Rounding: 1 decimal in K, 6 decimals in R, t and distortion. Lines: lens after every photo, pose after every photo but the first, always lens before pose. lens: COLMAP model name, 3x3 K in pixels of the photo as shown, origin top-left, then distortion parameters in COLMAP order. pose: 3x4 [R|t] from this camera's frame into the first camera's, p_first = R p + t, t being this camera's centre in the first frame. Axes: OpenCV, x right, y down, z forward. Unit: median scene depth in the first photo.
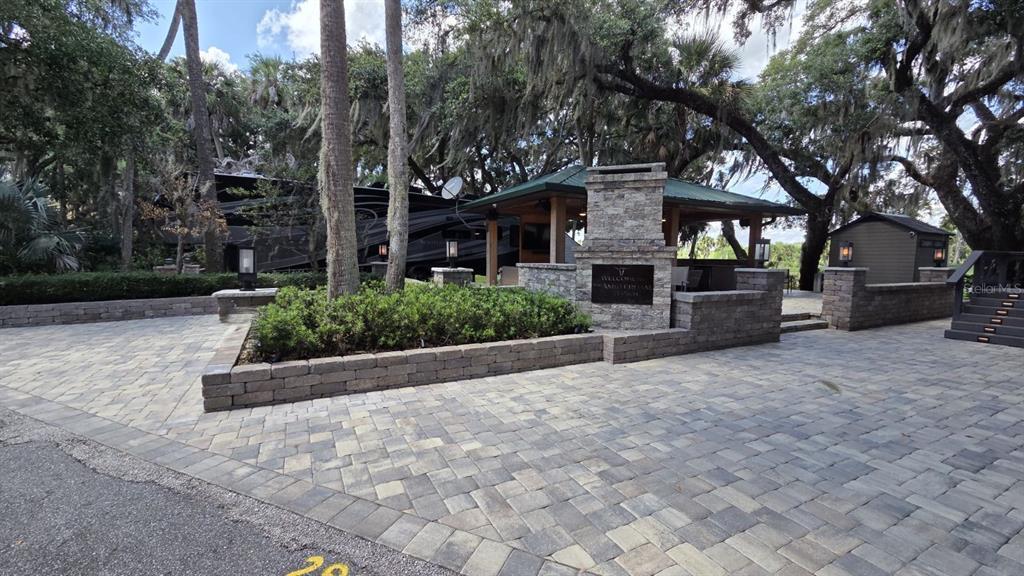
lens RADIAL K [[416.8, 0, 513.3], [0, 416.8, 286.9], [0, 0, 1]] dist [0.001689, 0.000213]
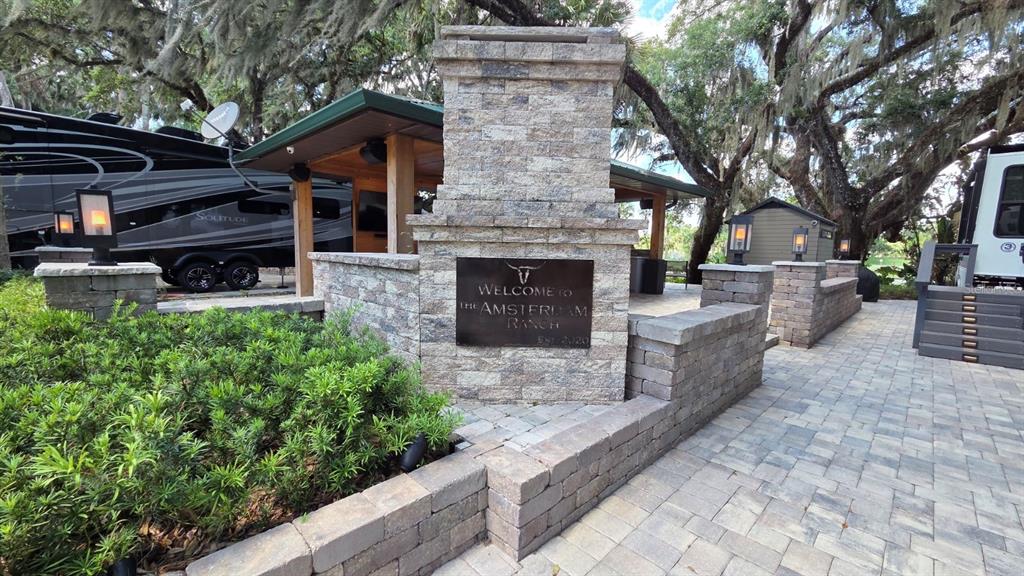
lens RADIAL K [[416.8, 0, 513.3], [0, 416.8, 286.9], [0, 0, 1]] dist [0.001689, 0.000213]
pose [[0.954462, -0.016786, 0.297859, 0.118675], [0.008276, 0.999521, 0.029809, -0.036846], [-0.298217, -0.025986, 0.954144, 0.582491]]
